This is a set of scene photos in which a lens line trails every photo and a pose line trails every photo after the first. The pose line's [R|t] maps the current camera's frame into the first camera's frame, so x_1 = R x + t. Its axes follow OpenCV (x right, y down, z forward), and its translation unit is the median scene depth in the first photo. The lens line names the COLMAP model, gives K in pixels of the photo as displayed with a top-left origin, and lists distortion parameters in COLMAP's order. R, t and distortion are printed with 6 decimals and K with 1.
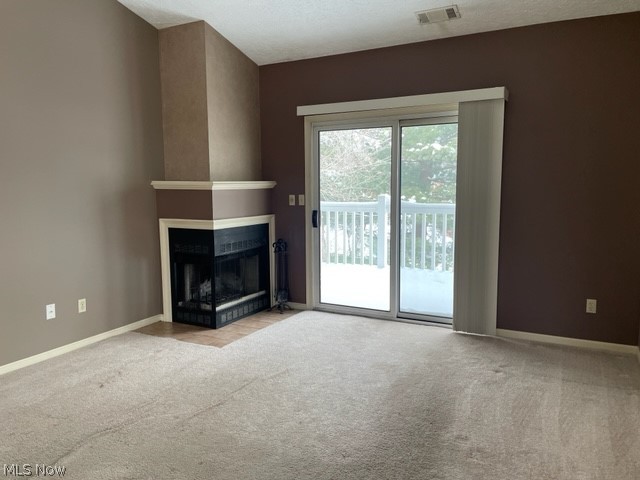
lens RADIAL K [[482.3, 0, 321.6], [0, 482.3, 238.1], [0, 0, 1]] dist [0.050182, -0.036999]
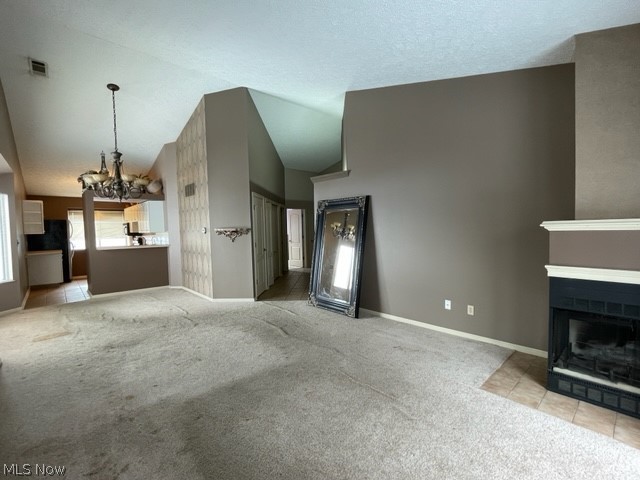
lens RADIAL K [[291.4, 0, 318.3], [0, 291.4, 238.9], [0, 0, 1]] dist [-0.000552, 0.000699]
pose [[-0.341449, 0.049944, -0.938573, 0.398296], [-0.082812, 0.993105, 0.082972, -0.090341], [0.936245, 0.106056, -0.334958, 0.751281]]
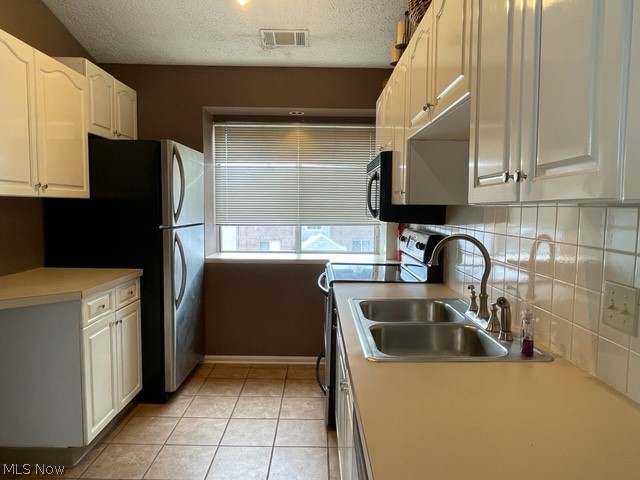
lens RADIAL K [[422.0, 0, 322.0], [0, 422.0, 238.0], [0, 0, 1]] dist [-0.004291, -0.000427]
pose [[-0.878133, 0.032264, -0.477327, -0.635374], [-0.059625, 0.982564, 0.176104, 0.080661], [0.474686, 0.183104, -0.860898, -0.614424]]
